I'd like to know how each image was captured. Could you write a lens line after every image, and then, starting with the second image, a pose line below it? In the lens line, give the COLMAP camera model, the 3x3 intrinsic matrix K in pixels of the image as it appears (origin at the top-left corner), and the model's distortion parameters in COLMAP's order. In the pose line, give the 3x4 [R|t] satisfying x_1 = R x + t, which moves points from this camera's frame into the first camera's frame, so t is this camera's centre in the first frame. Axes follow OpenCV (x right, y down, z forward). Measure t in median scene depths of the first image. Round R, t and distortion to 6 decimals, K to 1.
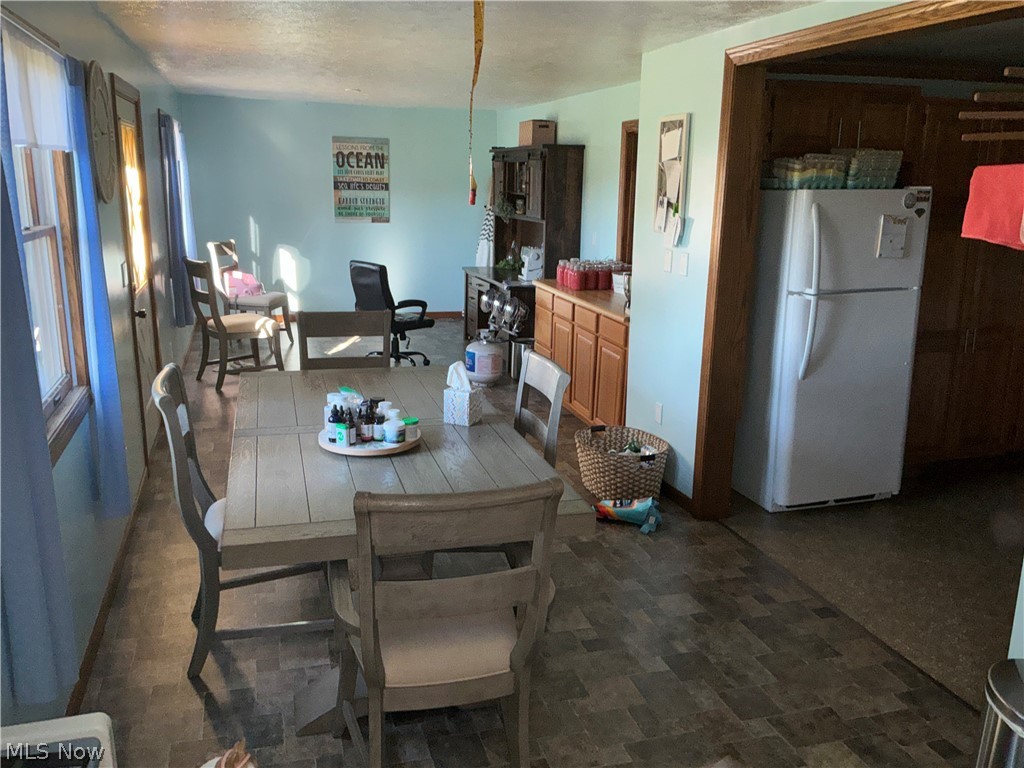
lens RADIAL K [[852.8, 0, 511.3], [0, 852.8, 393.2], [0, 0, 1]] dist [0.070571, -0.117502]
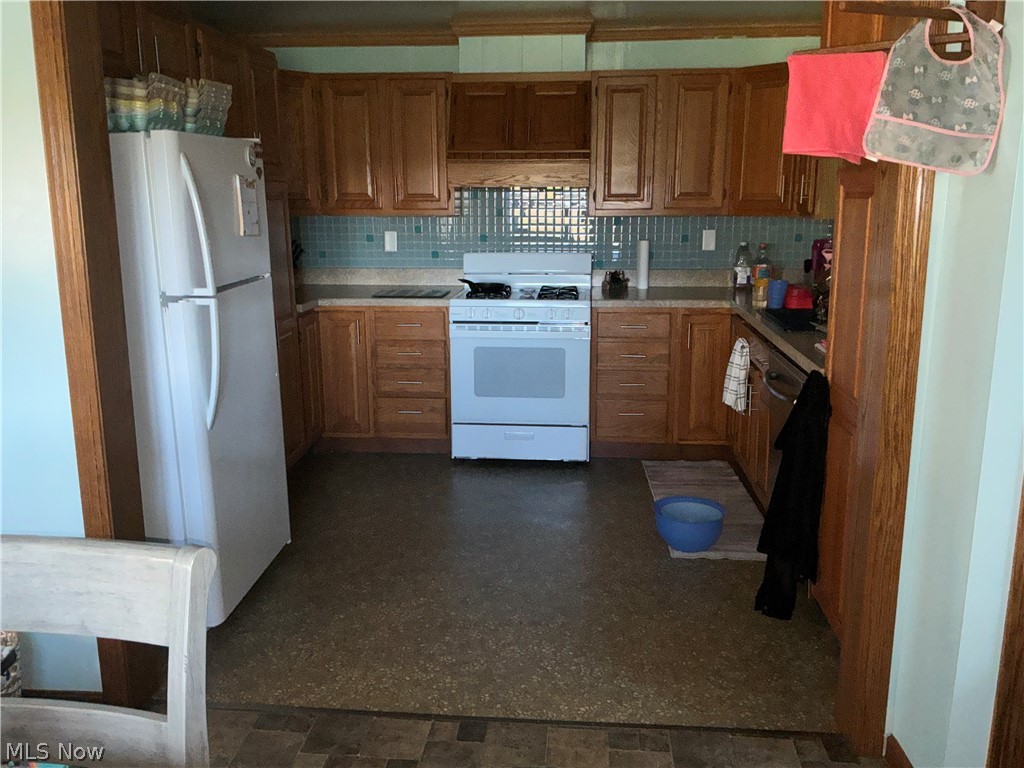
lens RADIAL K [[852.8, 0, 512.3], [0, 852.8, 384.5], [0, 0, 1]] dist [0.070571, -0.117502]
pose [[0.370544, -0.217163, 0.903071, -0.151848], [0.237995, 0.962022, 0.133686, -0.079472], [-0.897806, 0.165390, 0.408156, 0.519942]]
